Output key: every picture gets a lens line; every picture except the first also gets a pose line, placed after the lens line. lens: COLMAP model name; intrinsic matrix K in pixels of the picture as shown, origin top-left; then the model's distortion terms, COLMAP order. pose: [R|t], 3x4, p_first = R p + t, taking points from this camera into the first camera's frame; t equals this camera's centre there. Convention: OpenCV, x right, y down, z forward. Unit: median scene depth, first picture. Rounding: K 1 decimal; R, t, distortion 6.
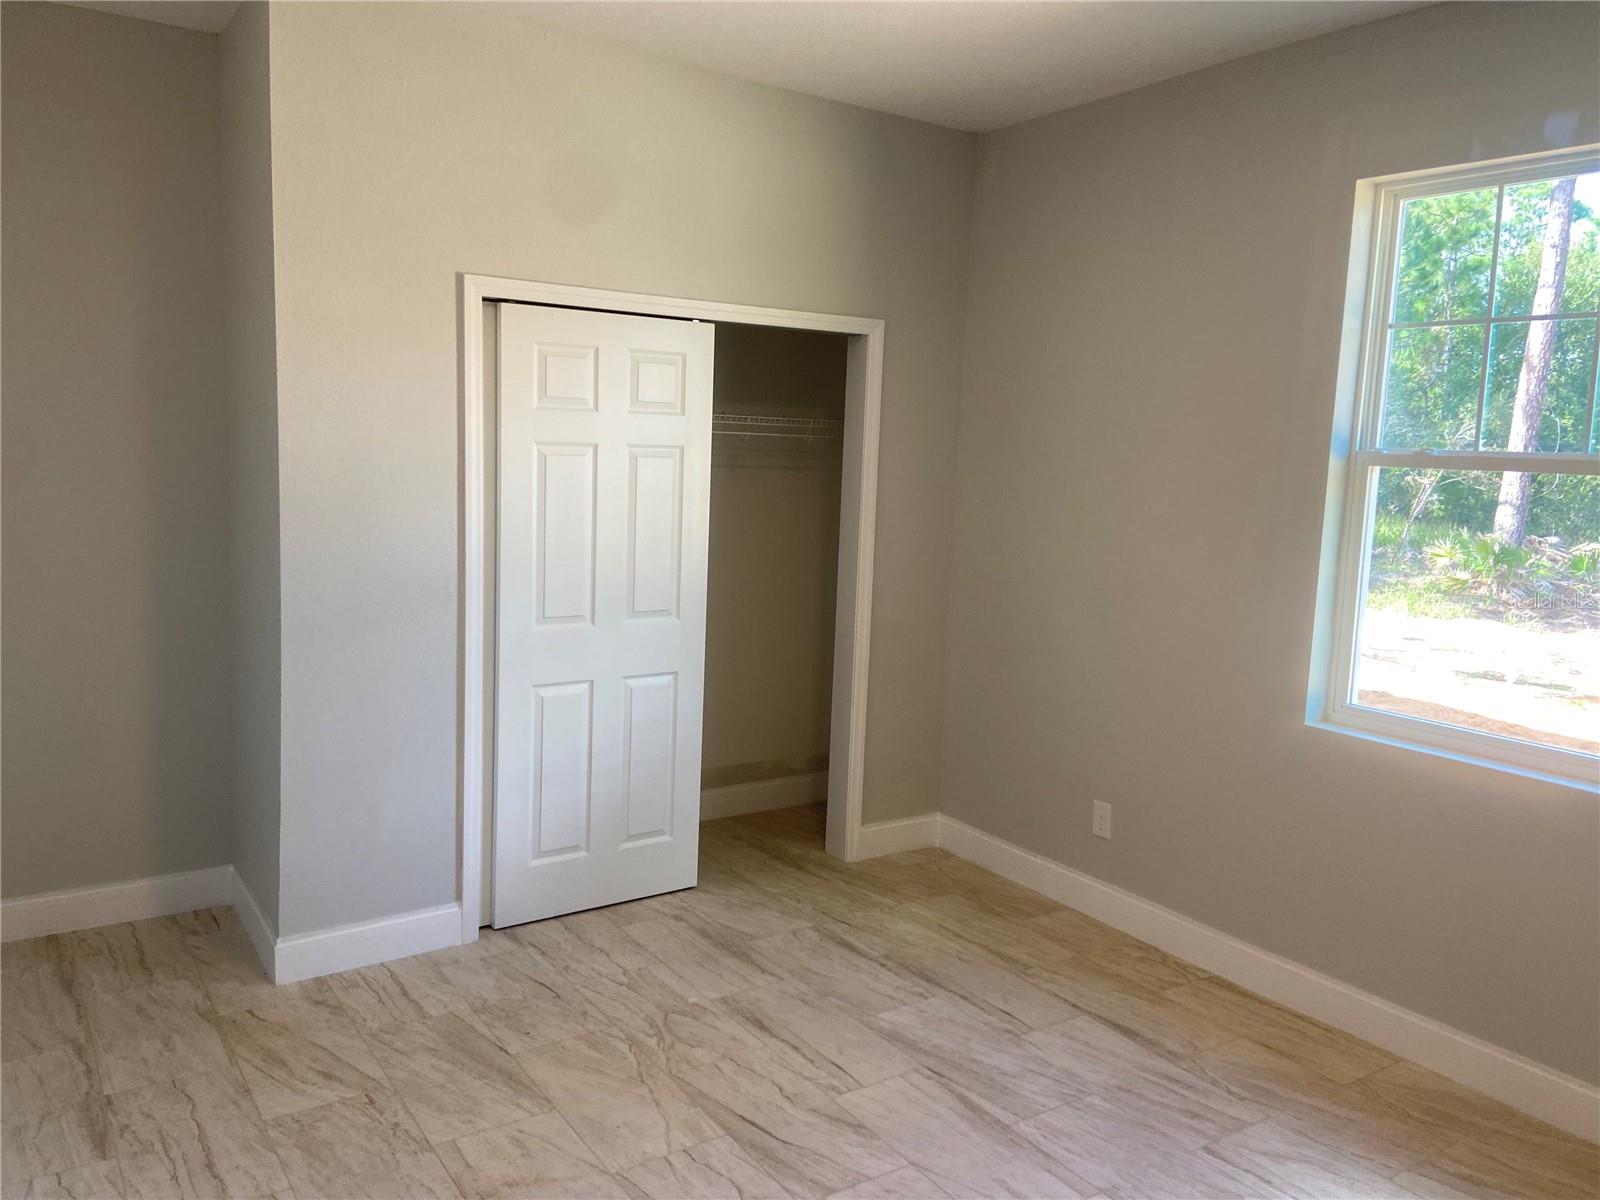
lens RADIAL K [[1212.1, 0, 785.8], [0, 1212.1, 608.4], [0, 0, 1]] dist [0.011008, -0.012943]
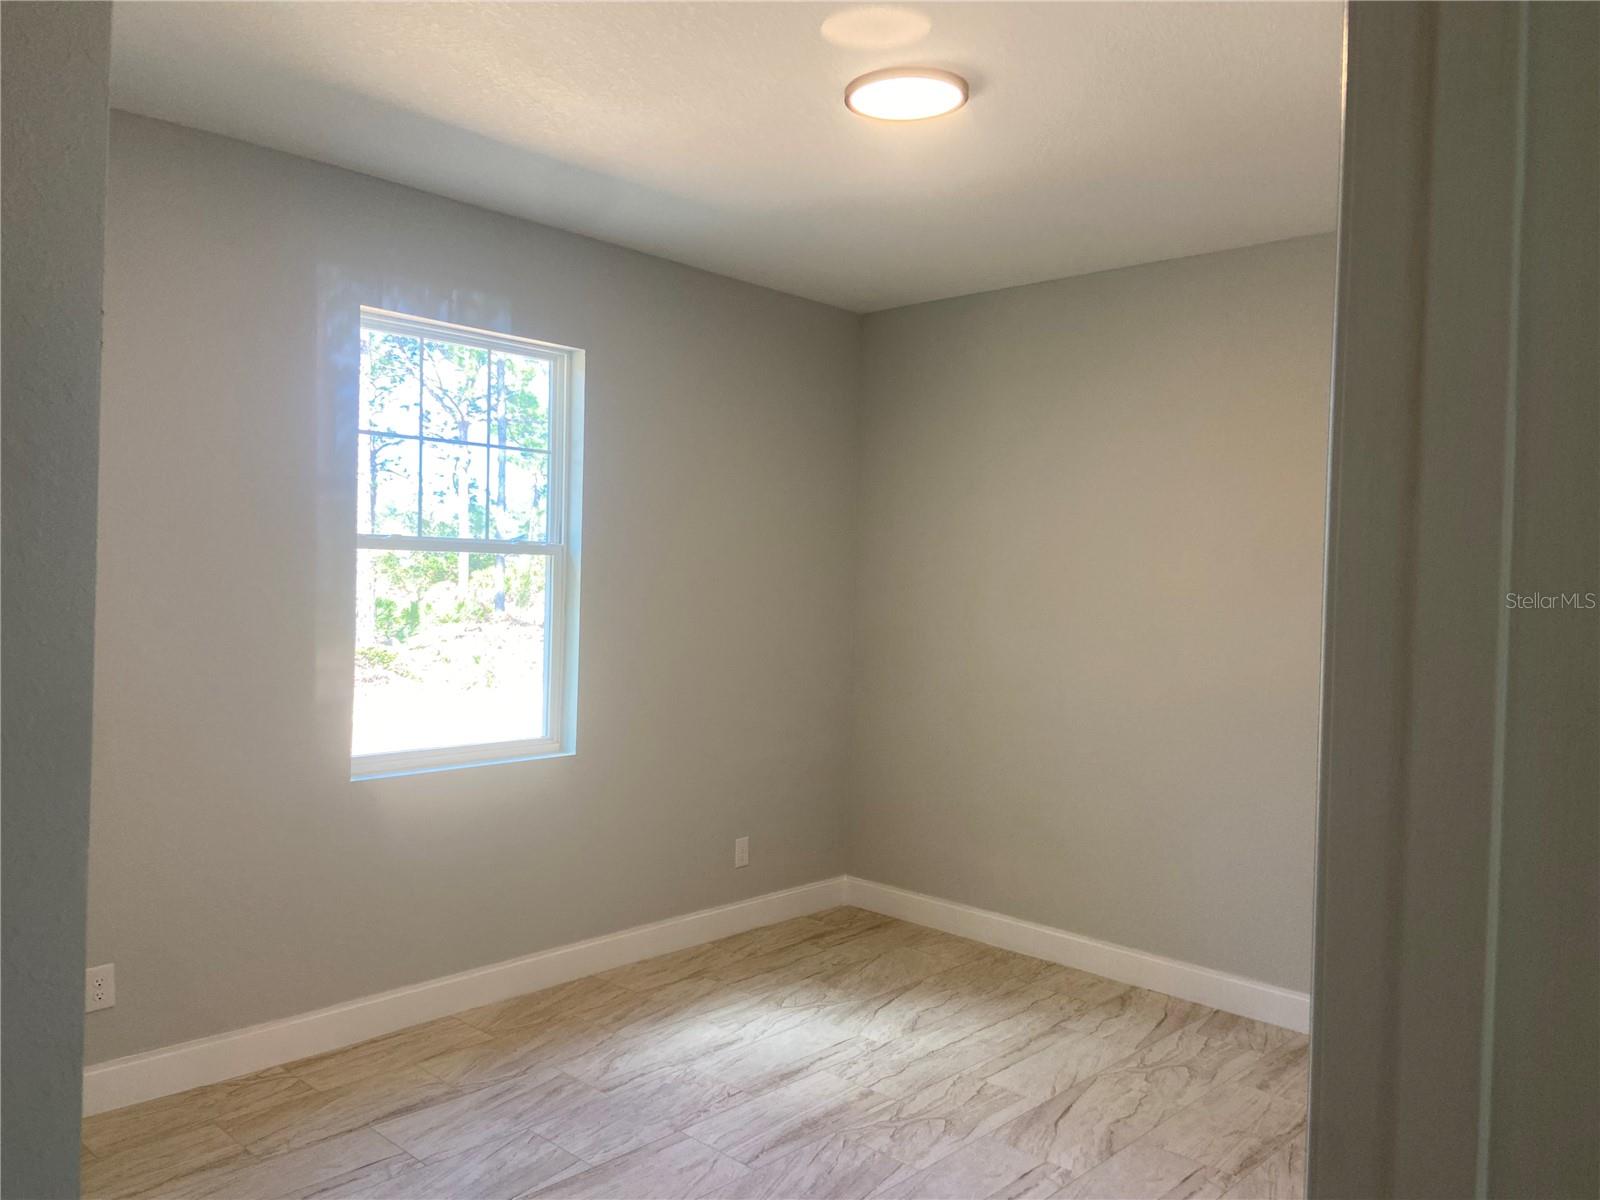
lens RADIAL K [[1212.1, 0, 795.9], [0, 1212.1, 601.3], [0, 0, 1]] dist [0.011008, -0.012943]
pose [[-0.243789, -0.066964, 0.967514, -0.846286], [0.093273, 0.991370, 0.092117, -0.152418], [-0.965333, 0.112700, -0.235439, 0.988115]]
